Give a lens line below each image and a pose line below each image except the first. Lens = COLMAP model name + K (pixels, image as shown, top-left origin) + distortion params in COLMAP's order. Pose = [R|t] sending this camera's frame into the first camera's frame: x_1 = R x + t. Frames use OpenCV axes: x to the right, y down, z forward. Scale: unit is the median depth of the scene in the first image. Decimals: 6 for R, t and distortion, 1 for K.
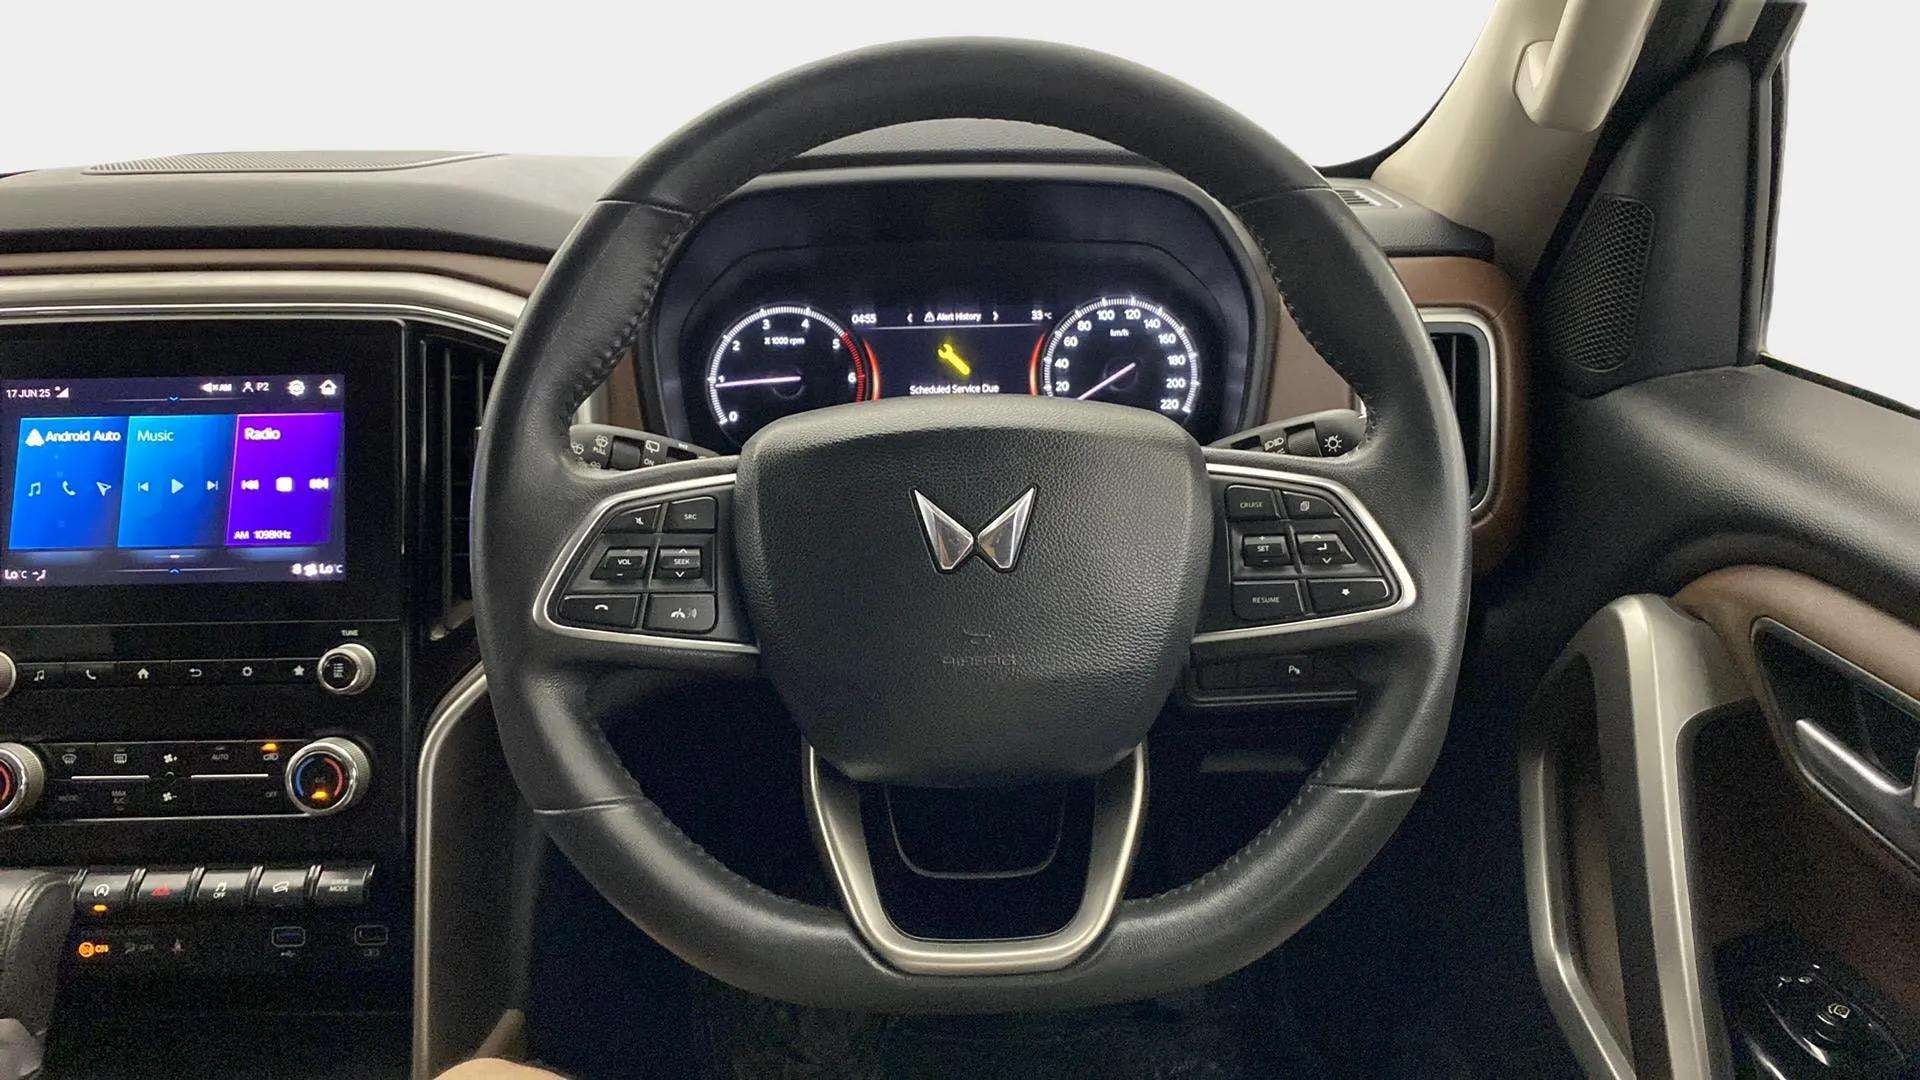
lens RADIAL K [[1475.8, 0, 960.0], [0, 1475.8, 540.0], [0, 0, 1]] dist [0.015665, -0.006224]
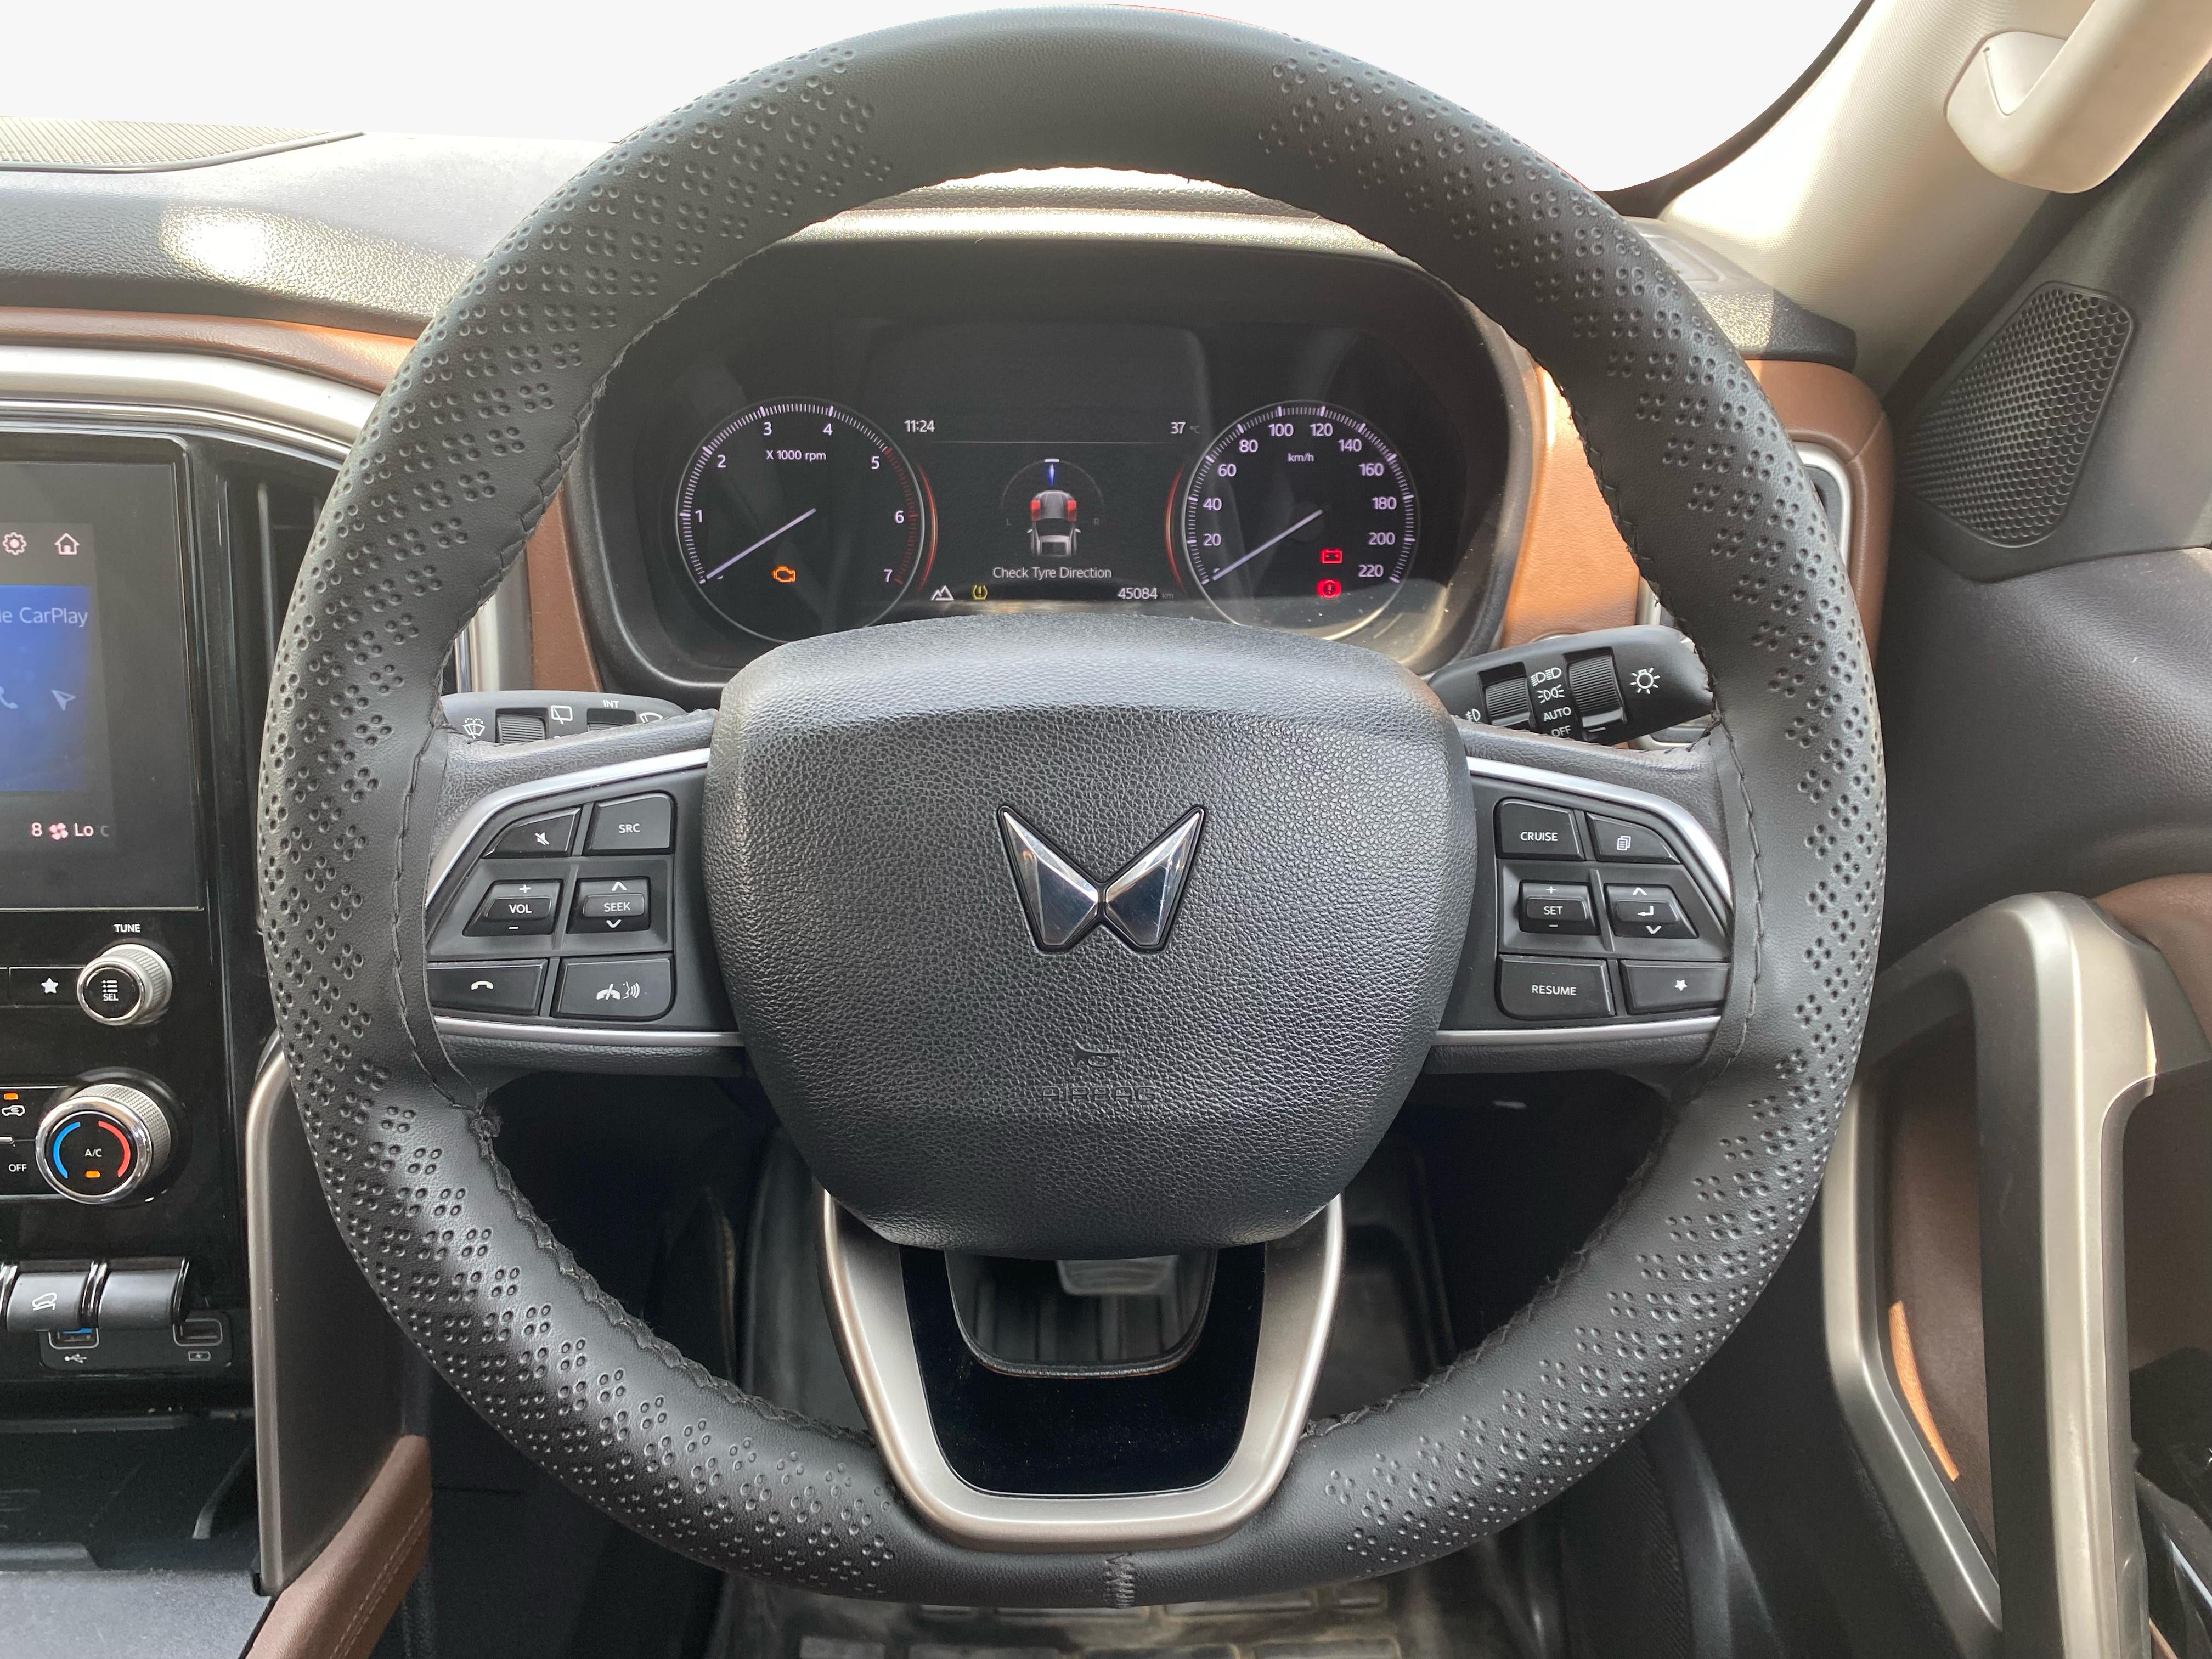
lens RADIAL K [[1823.0, 0, 1115.6], [0, 1823.0, 887.5], [0, 0, 1]] dist [-0.049991, 0.127706]
pose [[0.999051, 0.011887, 0.041906, -0.008952], [-0.018575, 0.986447, 0.163023, -0.101588], [-0.039401, -0.163646, 0.985732, 0.205767]]
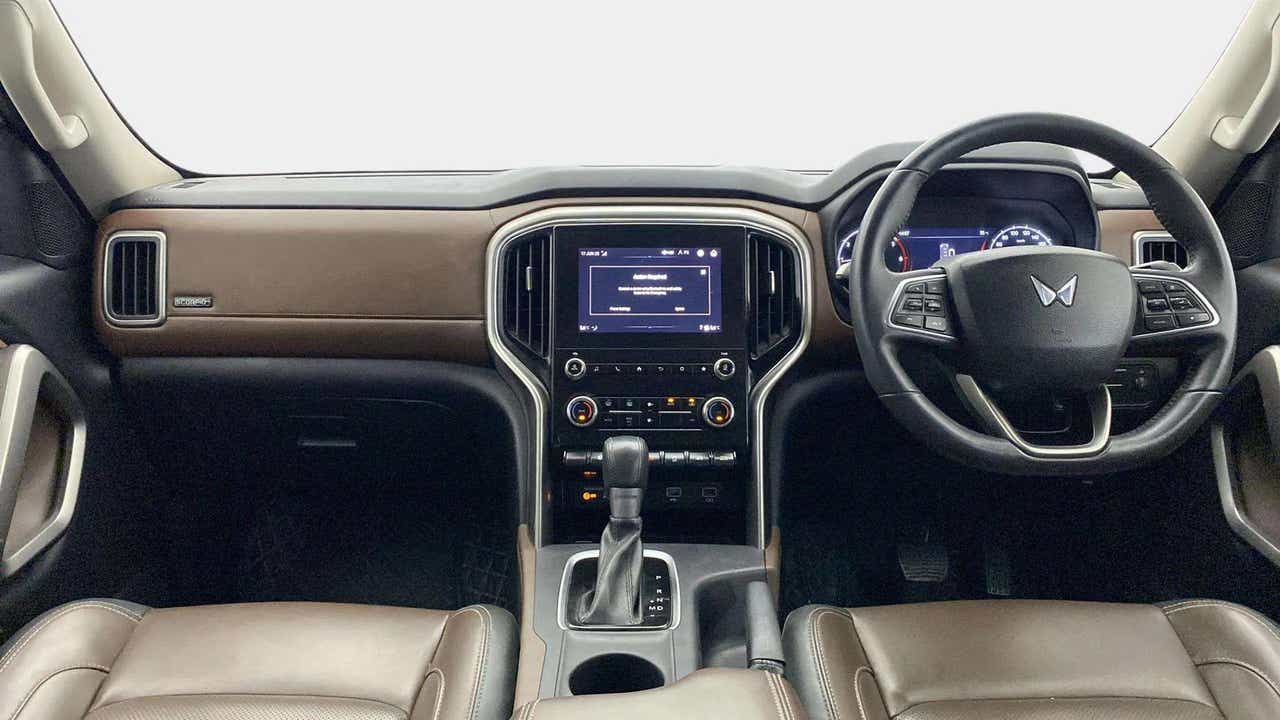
lens RADIAL K [[953.7, 0, 640.0], [0, 953.7, 360.0], [0, 0, 1]] dist [0.006935, -0.002667]
pose [[0.999629, 0.016782, -0.021475, -0.552665], [-0.018410, 0.996783, -0.078006, 0.209427], [0.020097, 0.078373, 0.996722, -0.577027]]
